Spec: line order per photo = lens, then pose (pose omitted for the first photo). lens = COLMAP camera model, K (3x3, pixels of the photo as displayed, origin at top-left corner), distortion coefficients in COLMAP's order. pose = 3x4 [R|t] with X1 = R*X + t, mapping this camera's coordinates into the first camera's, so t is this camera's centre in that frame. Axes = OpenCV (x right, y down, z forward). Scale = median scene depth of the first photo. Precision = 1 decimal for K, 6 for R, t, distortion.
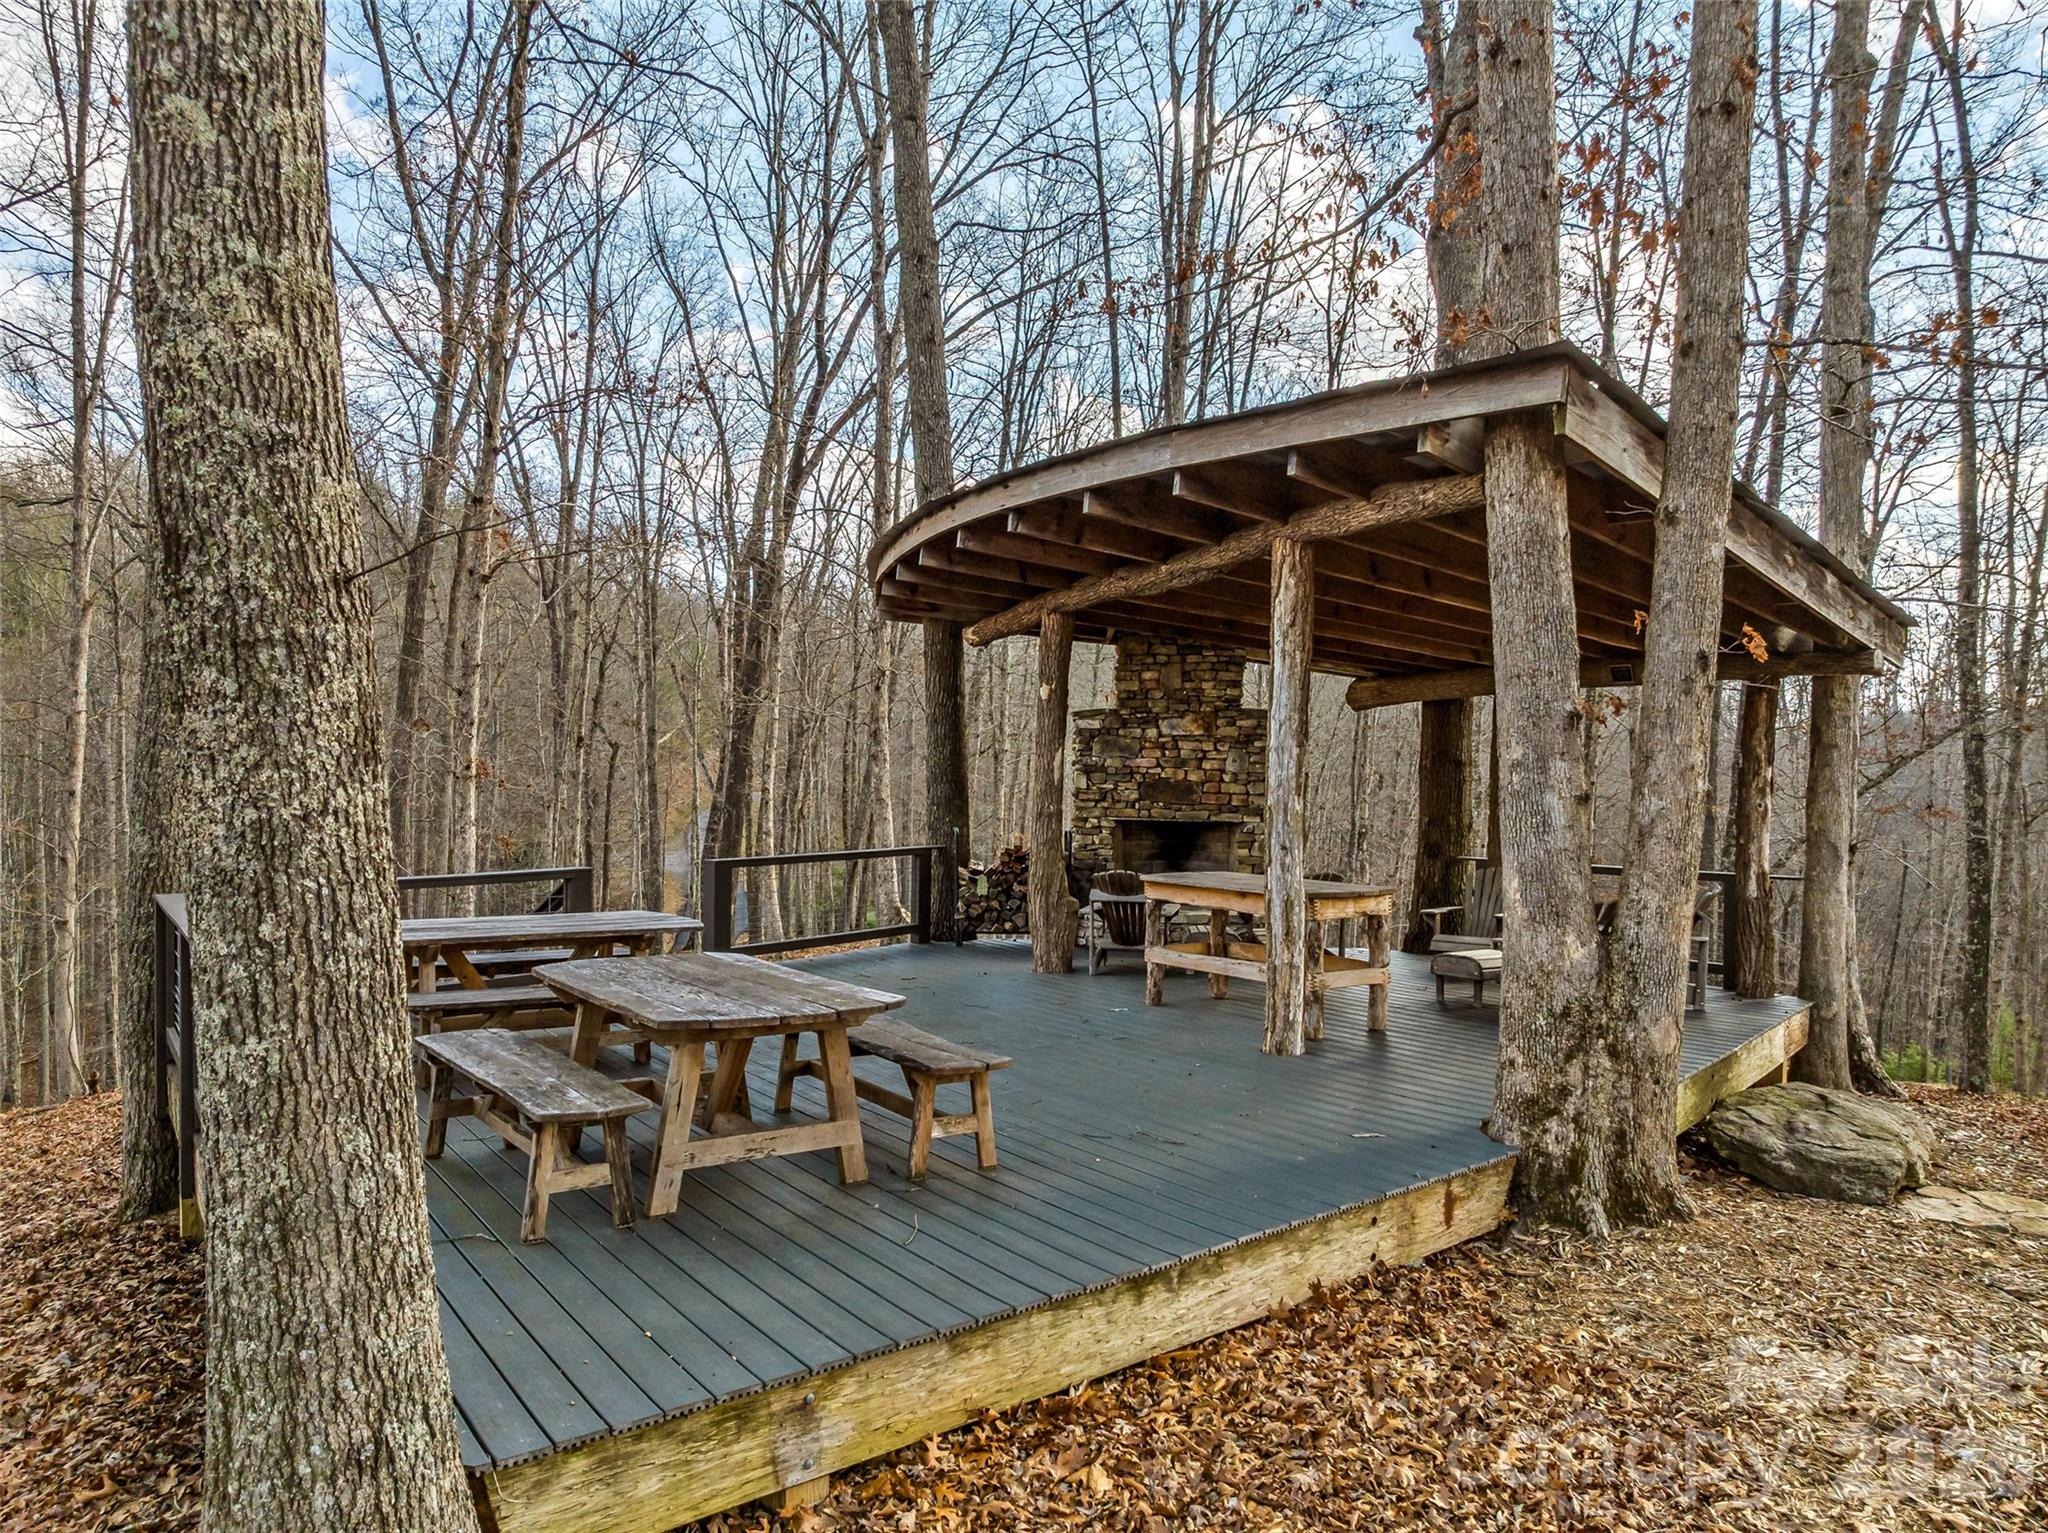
lens RADIAL K [[1500.7, 0, 1019.2], [0, 1500.7, 770.5], [0, 0, 1]] dist [0.003091, -0.000044]
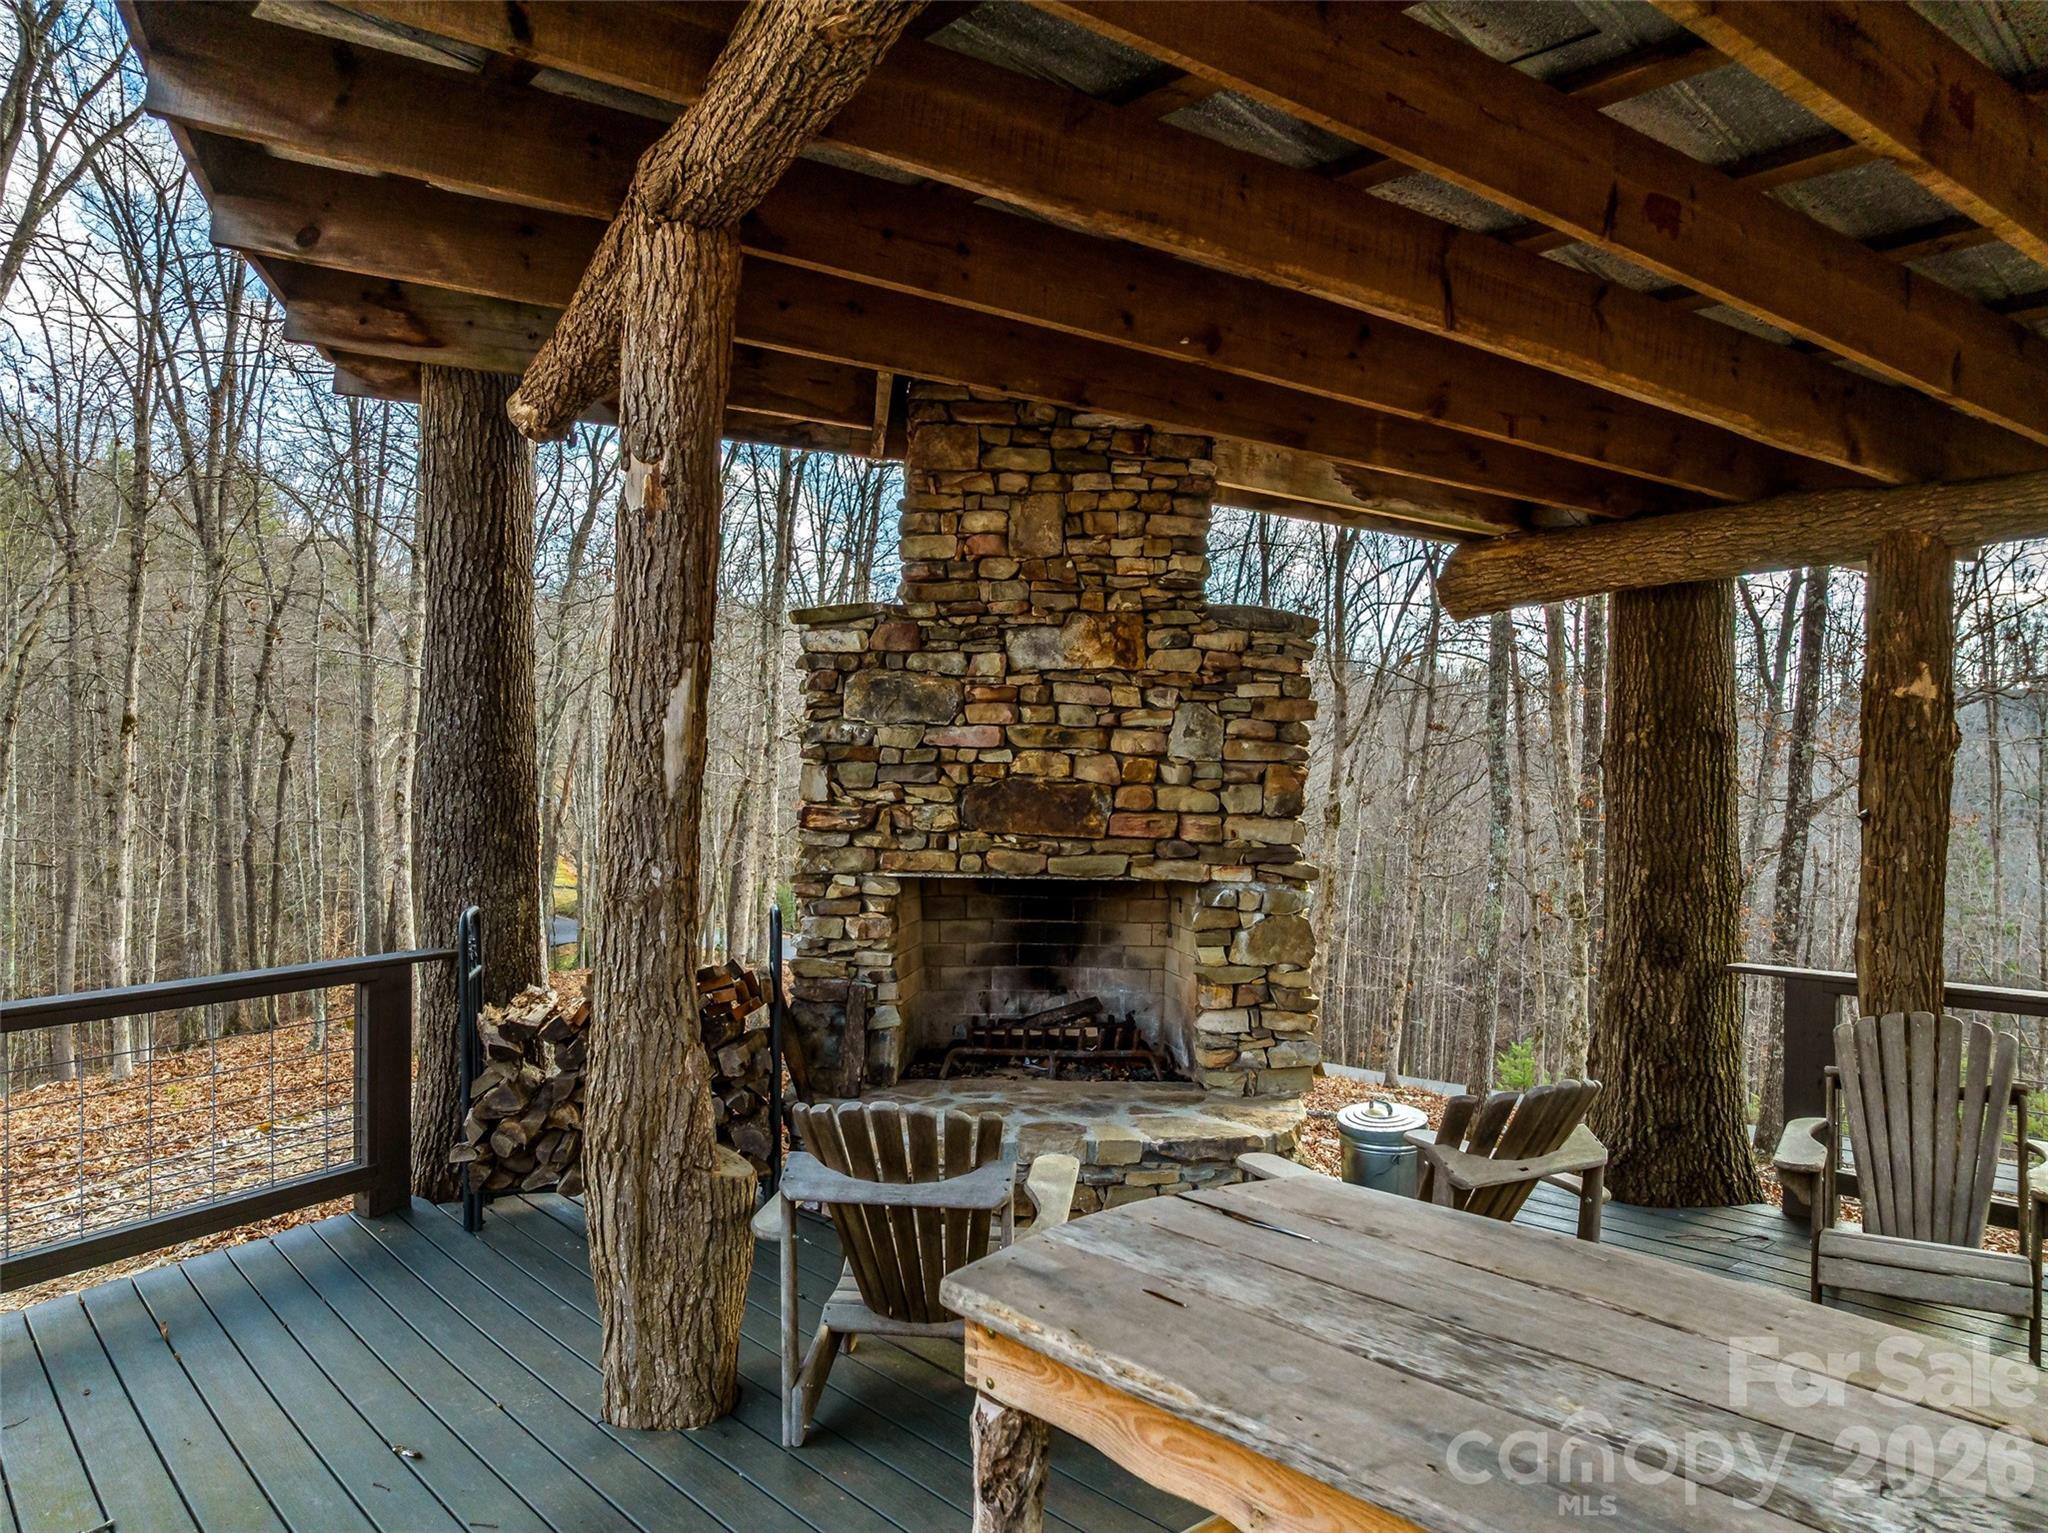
lens RADIAL K [[1500.7, 0, 1021.4], [0, 1500.7, 772.9], [0, 0, 1]] dist [0.003091, -0.000044]
pose [[0.993101, 0.000545, 0.117260, 0.049264], [-0.000607, 1.000000, 0.000492, 0.004386], [-0.117260, -0.000560, 0.993101, 0.594275]]
